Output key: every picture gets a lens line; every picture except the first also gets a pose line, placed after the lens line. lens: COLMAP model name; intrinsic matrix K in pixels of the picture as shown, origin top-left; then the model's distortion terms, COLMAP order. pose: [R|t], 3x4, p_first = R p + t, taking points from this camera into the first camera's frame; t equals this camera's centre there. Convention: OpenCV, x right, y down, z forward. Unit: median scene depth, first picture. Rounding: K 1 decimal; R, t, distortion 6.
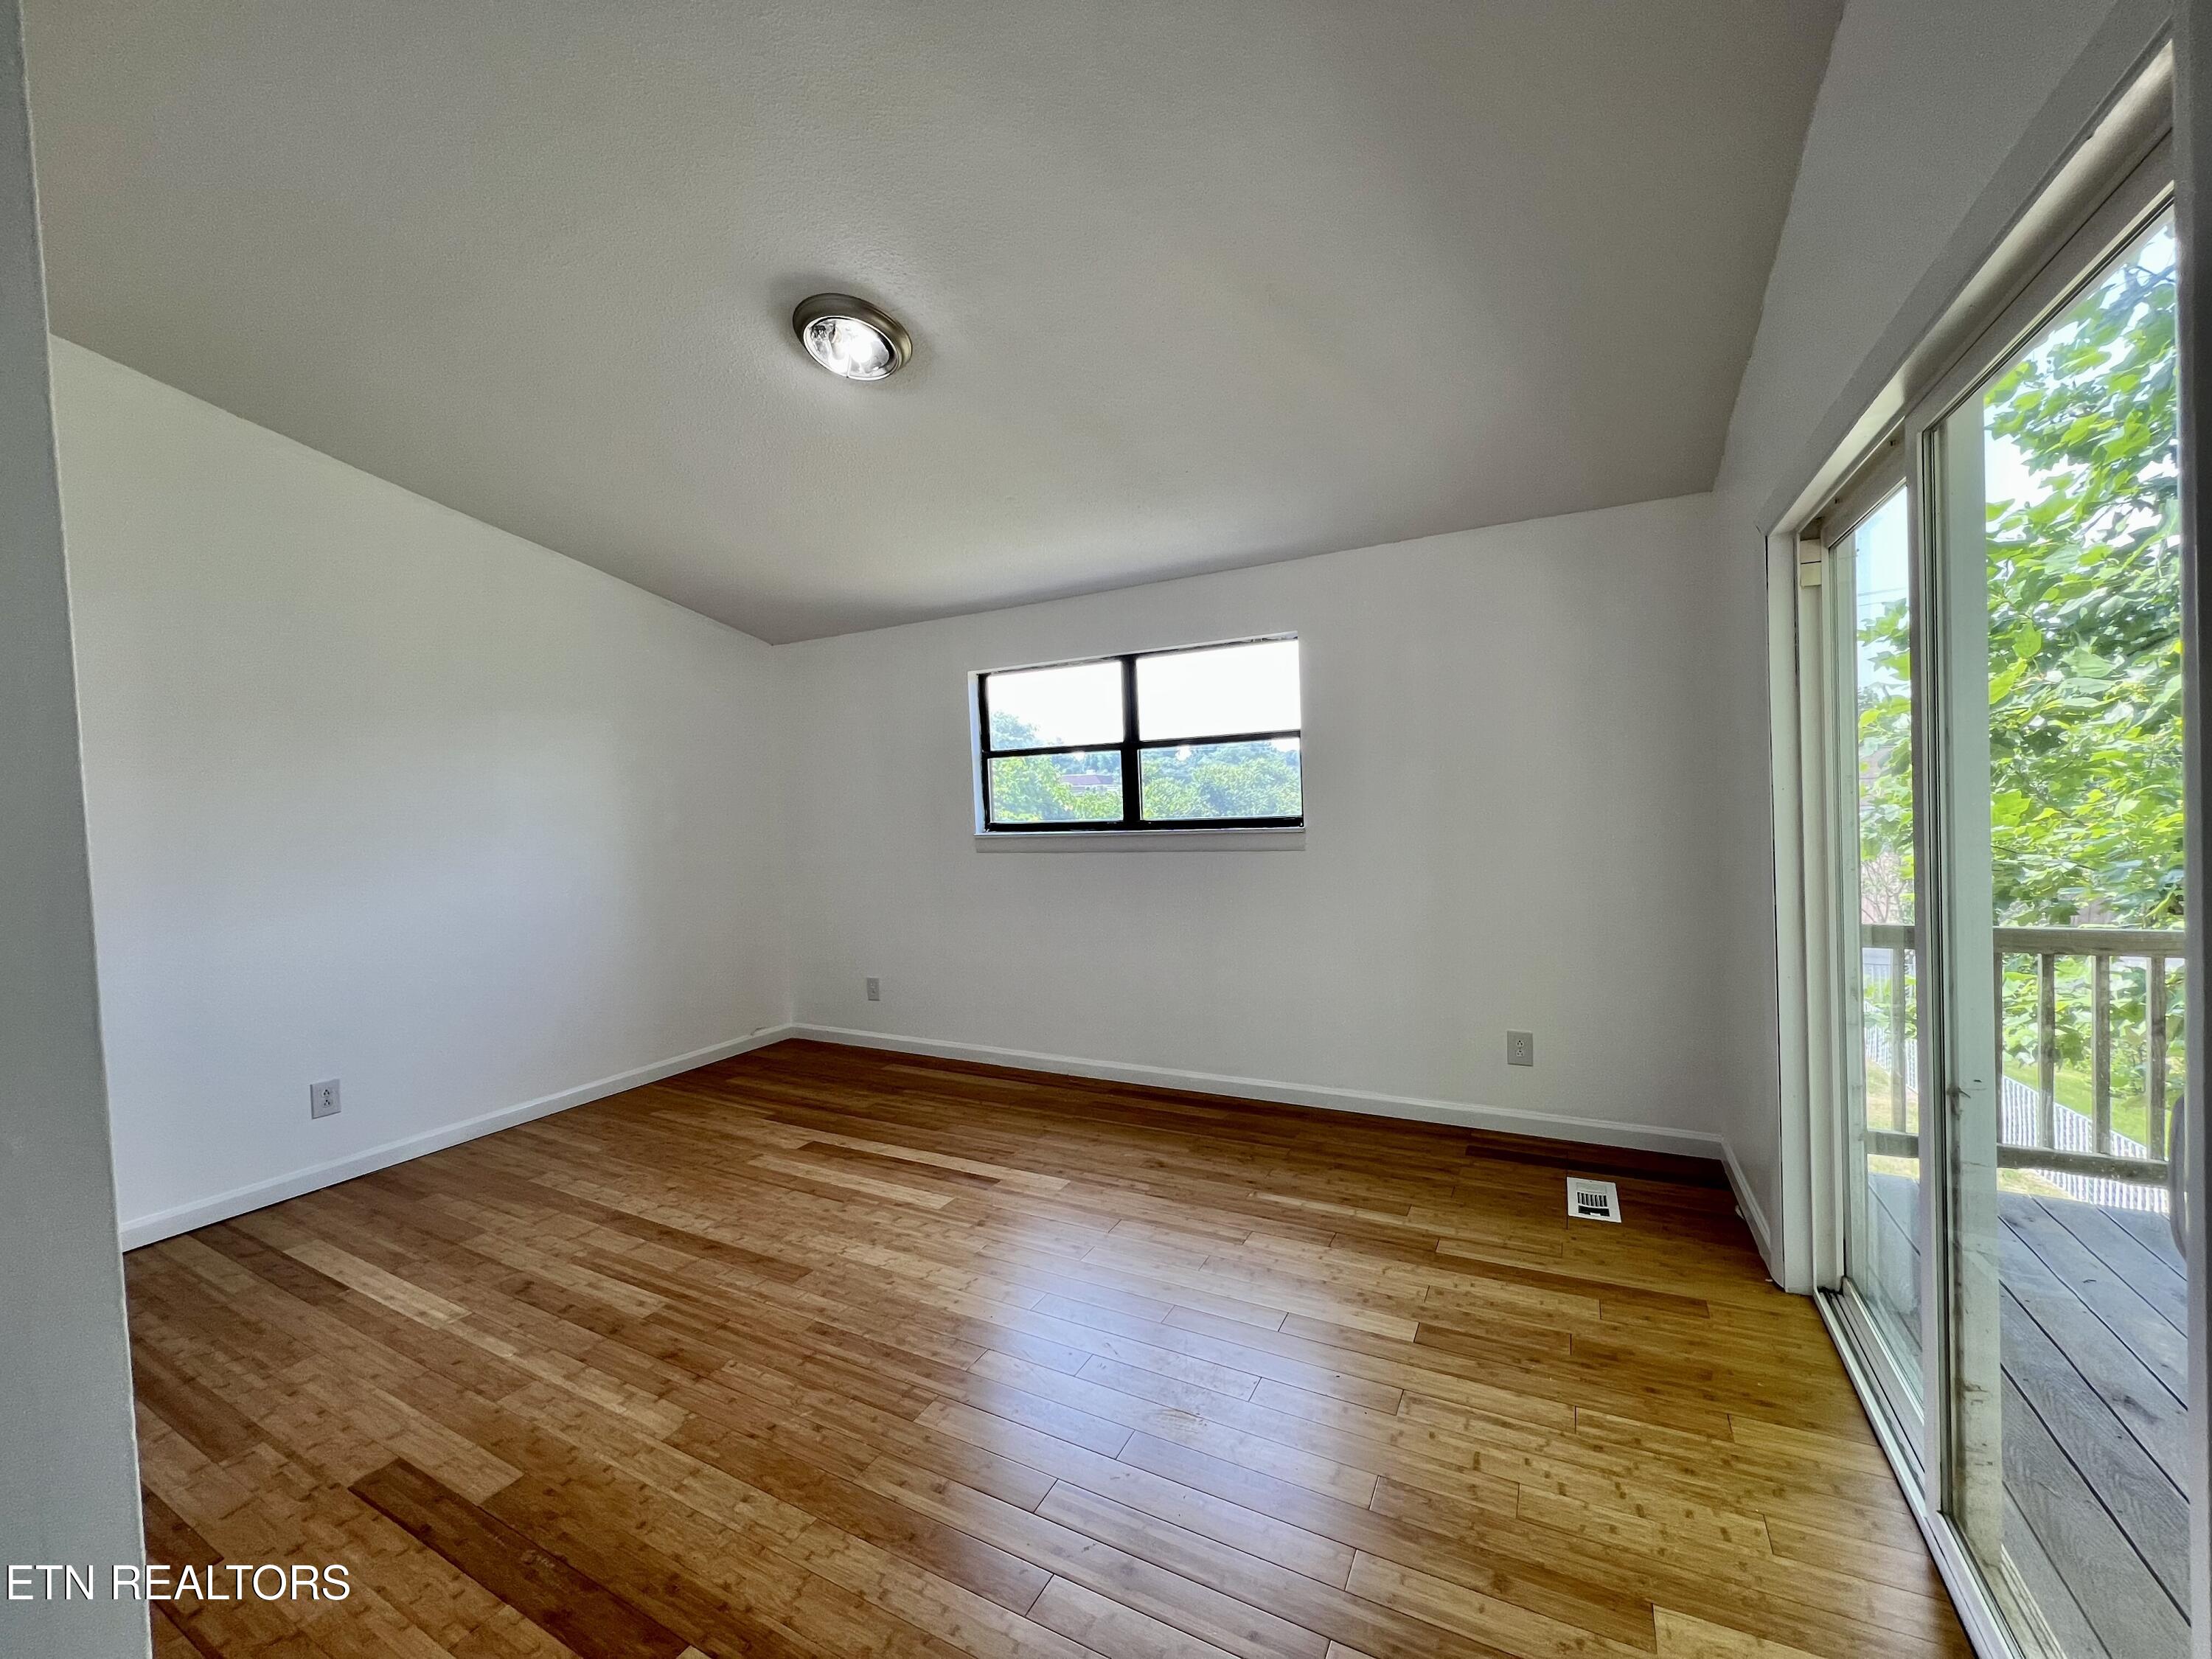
lens RADIAL K [[897.3, 0, 1104.7], [0, 897.3, 827.1], [0, 0, 1]] dist [-0.000005, 0.000118]
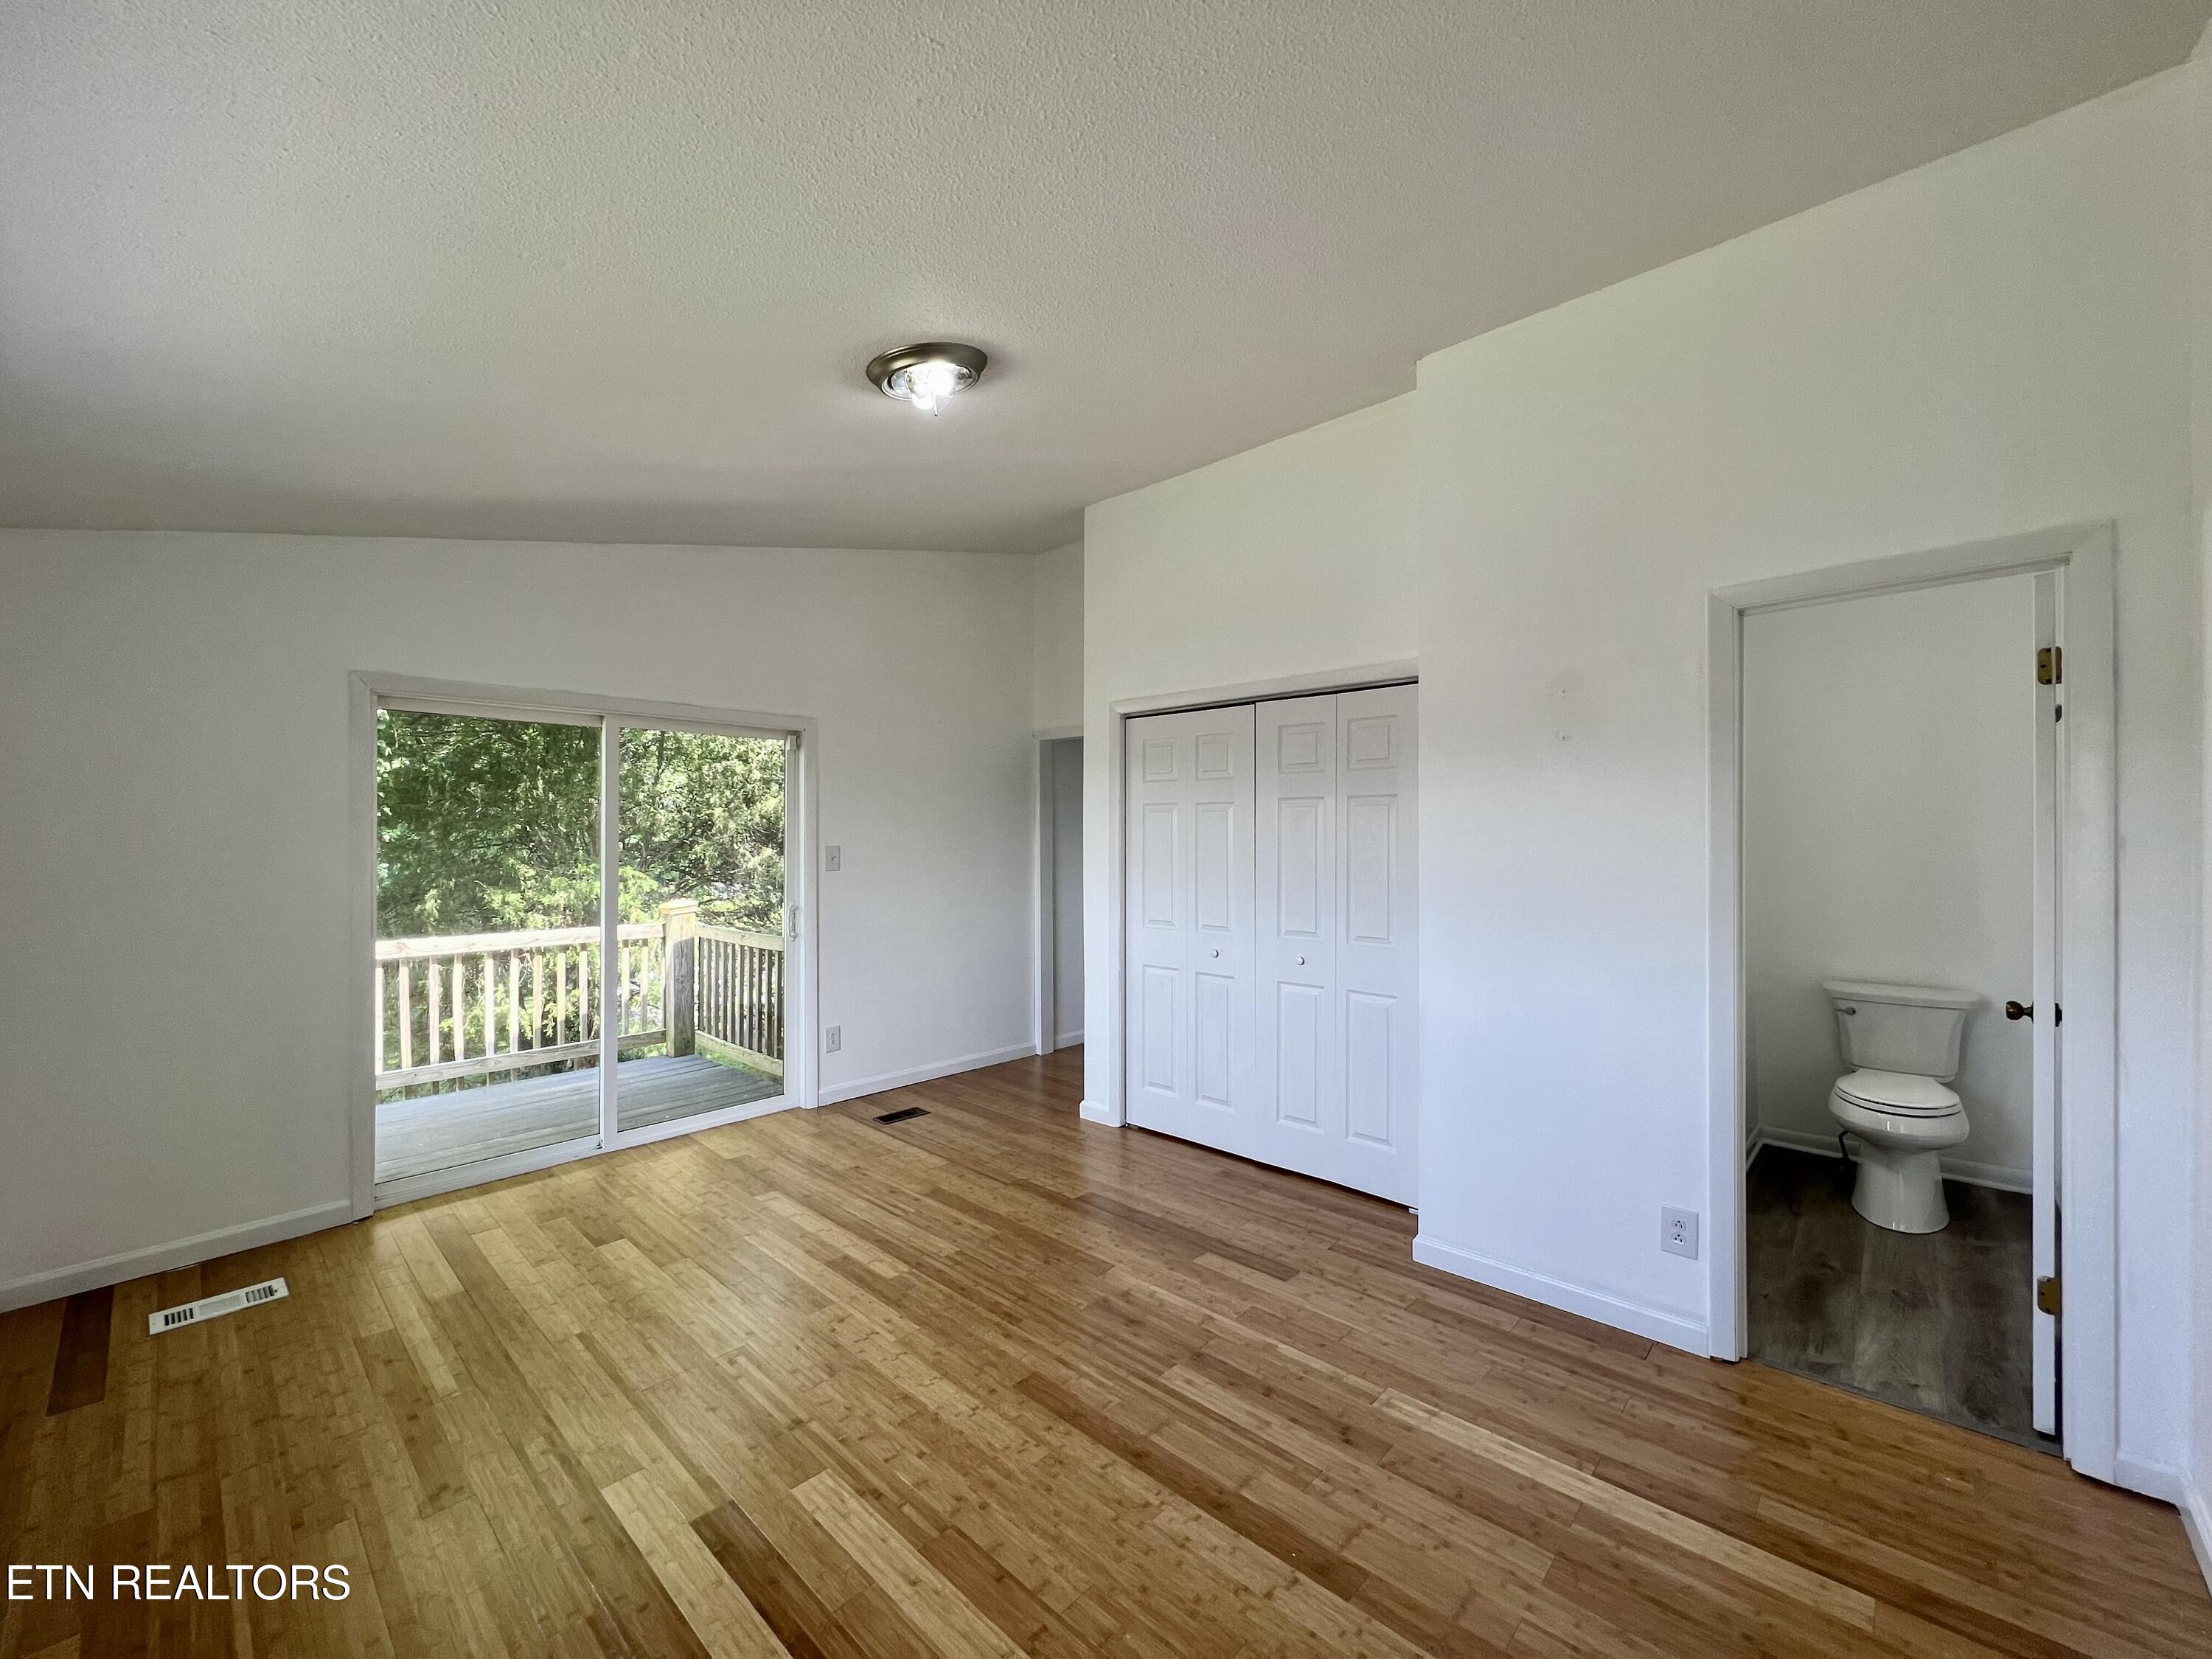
lens RADIAL K [[897.3, 0, 1100.8], [0, 897.3, 831.6], [0, 0, 1]] dist [-0.000005, 0.000118]
pose [[-0.966316, 0.039113, 0.254369, -0.634384], [0.045509, 0.998777, 0.019306, -0.056666], [-0.253302, 0.030232, -0.966915, 1.758450]]
